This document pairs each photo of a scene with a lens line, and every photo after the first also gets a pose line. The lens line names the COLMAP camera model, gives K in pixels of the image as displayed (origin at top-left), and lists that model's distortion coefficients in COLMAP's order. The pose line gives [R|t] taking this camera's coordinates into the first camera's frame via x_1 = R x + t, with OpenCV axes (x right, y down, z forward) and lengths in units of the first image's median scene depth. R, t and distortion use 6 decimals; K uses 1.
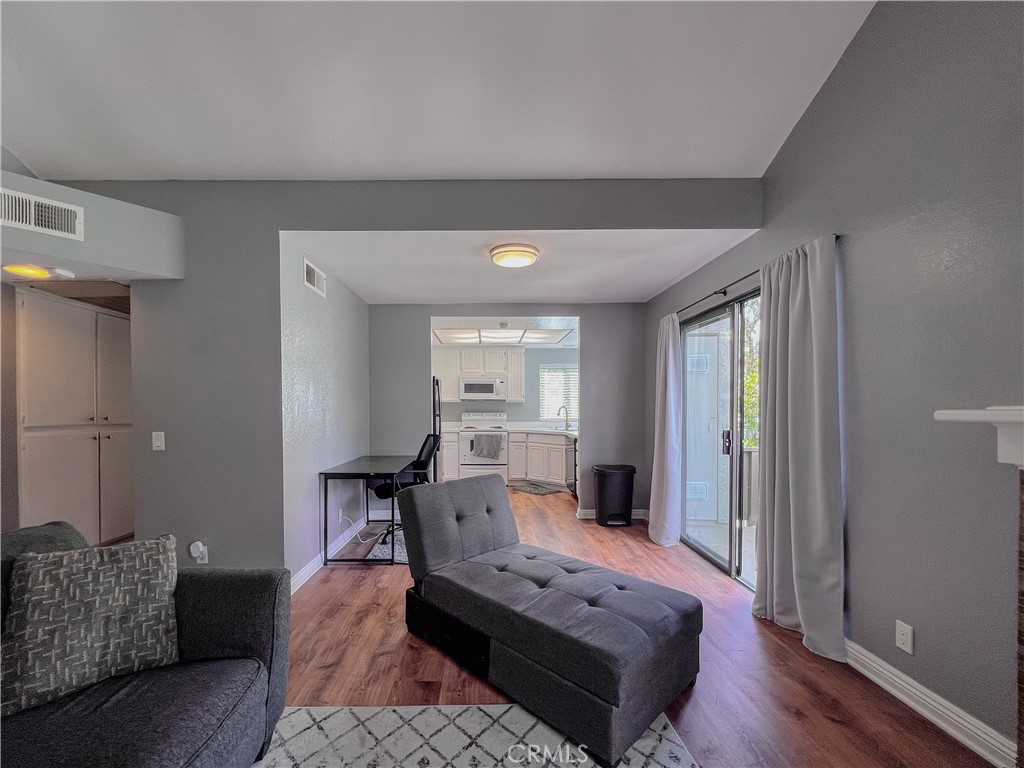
lens RADIAL K [[416.0, 0, 482.2], [0, 416.0, 414.2], [0, 0, 1]] dist [-0.002867, 0.000017]
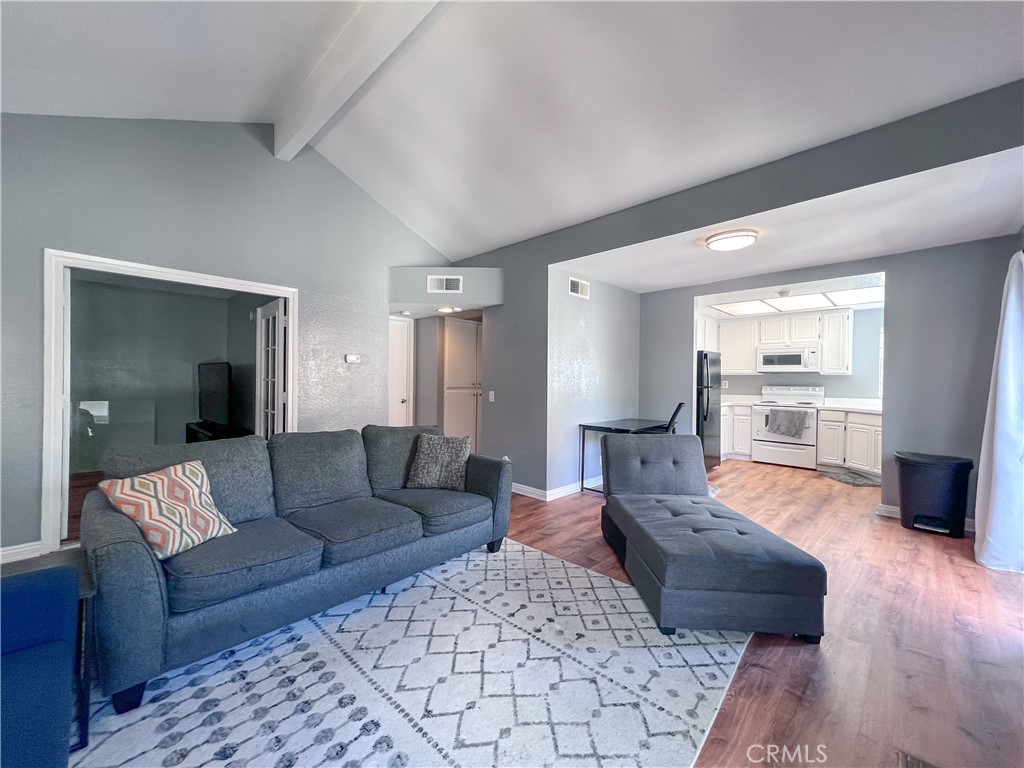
lens RADIAL K [[416.0, 0, 497.6], [0, 416.0, 379.4], [0, 0, 1]] dist [-0.002867, 0.000017]
pose [[0.702720, 0.007144, -0.711431, 0.428449], [-0.021449, 0.999708, -0.011148, 0.009507], [0.711143, 0.023093, 0.702668, -0.196881]]
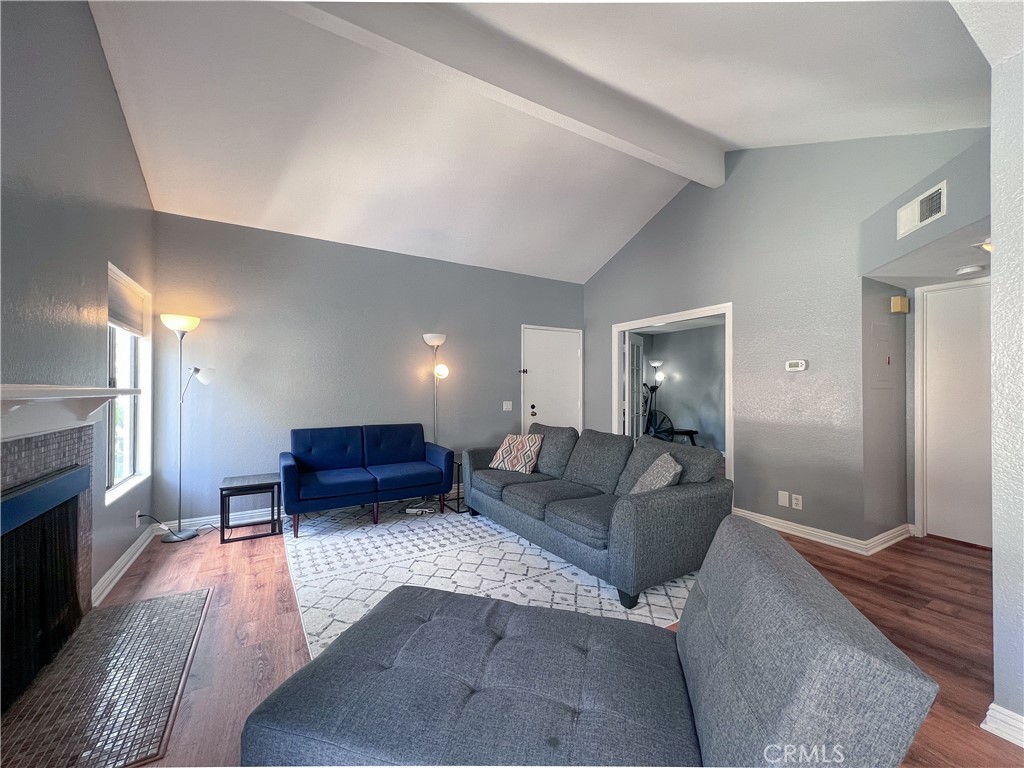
lens RADIAL K [[416.0, 0, 513.9], [0, 416.0, 384.7], [0, 0, 1]] dist [-0.002867, 0.000017]
pose [[-0.871176, -0.005423, -0.490941, 0.303362], [-0.009349, 0.999941, 0.005544, -0.015679], [0.490882, 0.009420, -0.871175, 1.048790]]
